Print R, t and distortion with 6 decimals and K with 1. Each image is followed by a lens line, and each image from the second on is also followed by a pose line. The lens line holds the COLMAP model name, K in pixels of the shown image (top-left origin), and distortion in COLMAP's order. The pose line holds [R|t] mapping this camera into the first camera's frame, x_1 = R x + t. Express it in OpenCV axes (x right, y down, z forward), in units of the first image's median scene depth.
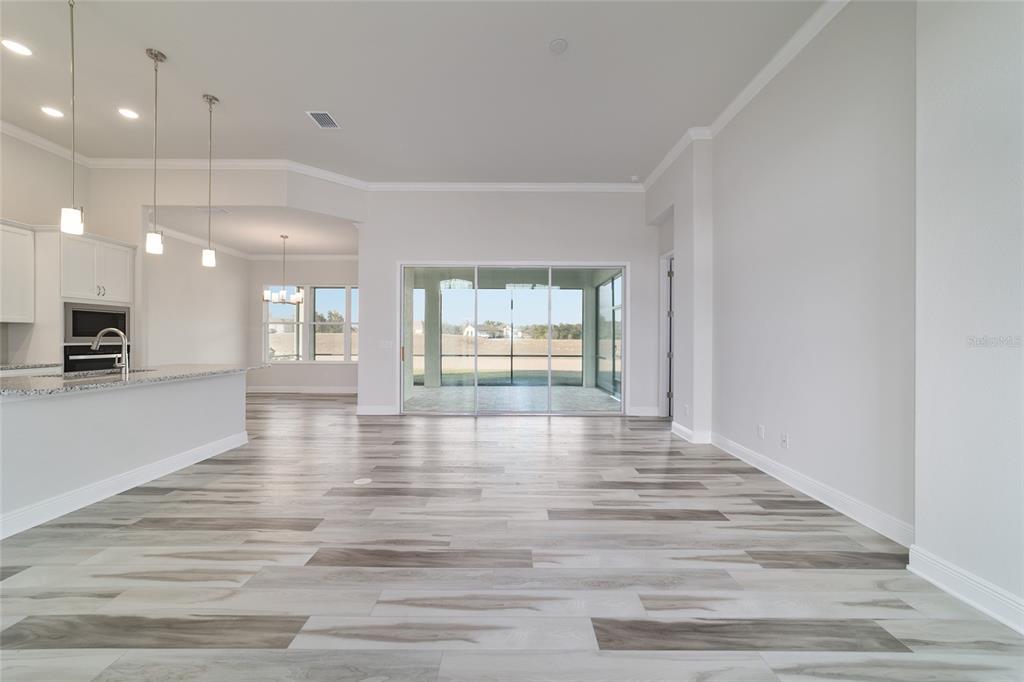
lens RADIAL K [[391.3, 0, 515.3], [0, 391.3, 340.9], [0, 0, 1]] dist [-0.006089, 0.002623]
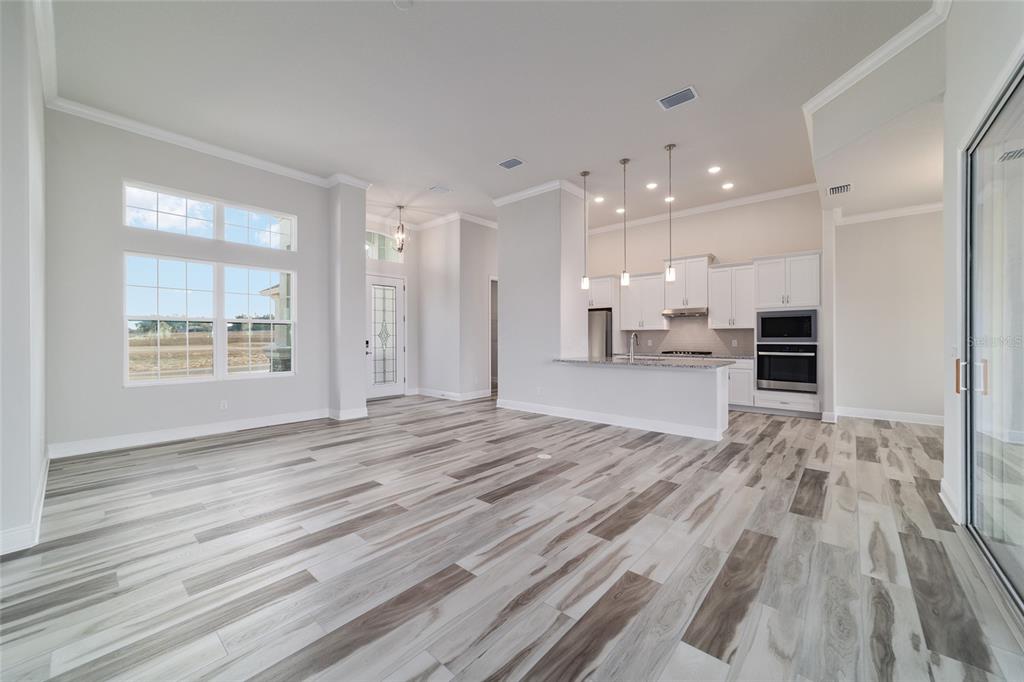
lens RADIAL K [[391.3, 0, 510.3], [0, 391.3, 338.3], [0, 0, 1]] dist [-0.006089, 0.002623]
pose [[-0.664027, -0.002647, -0.747704, 0.425731], [-0.003158, 0.999995, -0.000736, -0.004470], [0.747702, 0.001873, -0.664032, 1.248999]]
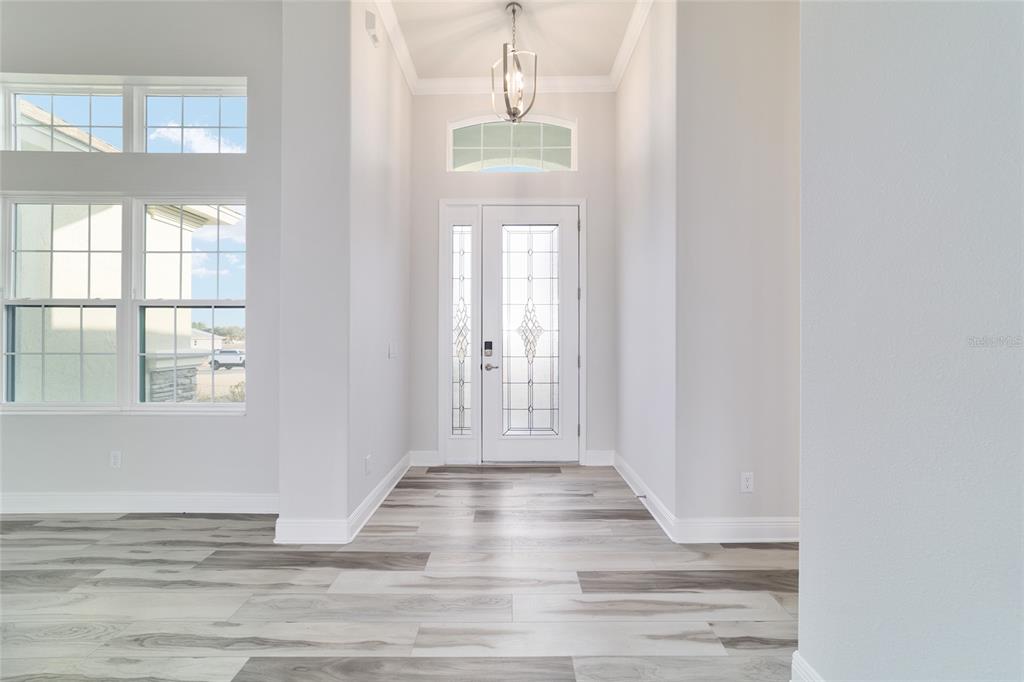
lens RADIAL K [[391.3, 0, 513.8], [0, 391.3, 334.9], [0, 0, 1]] dist [-0.006089, 0.002623]
pose [[-0.999960, -0.008284, -0.003461, -0.455746], [-0.008268, 0.999955, -0.004554, -0.003893], [0.003499, -0.004525, -0.999984, 0.496494]]
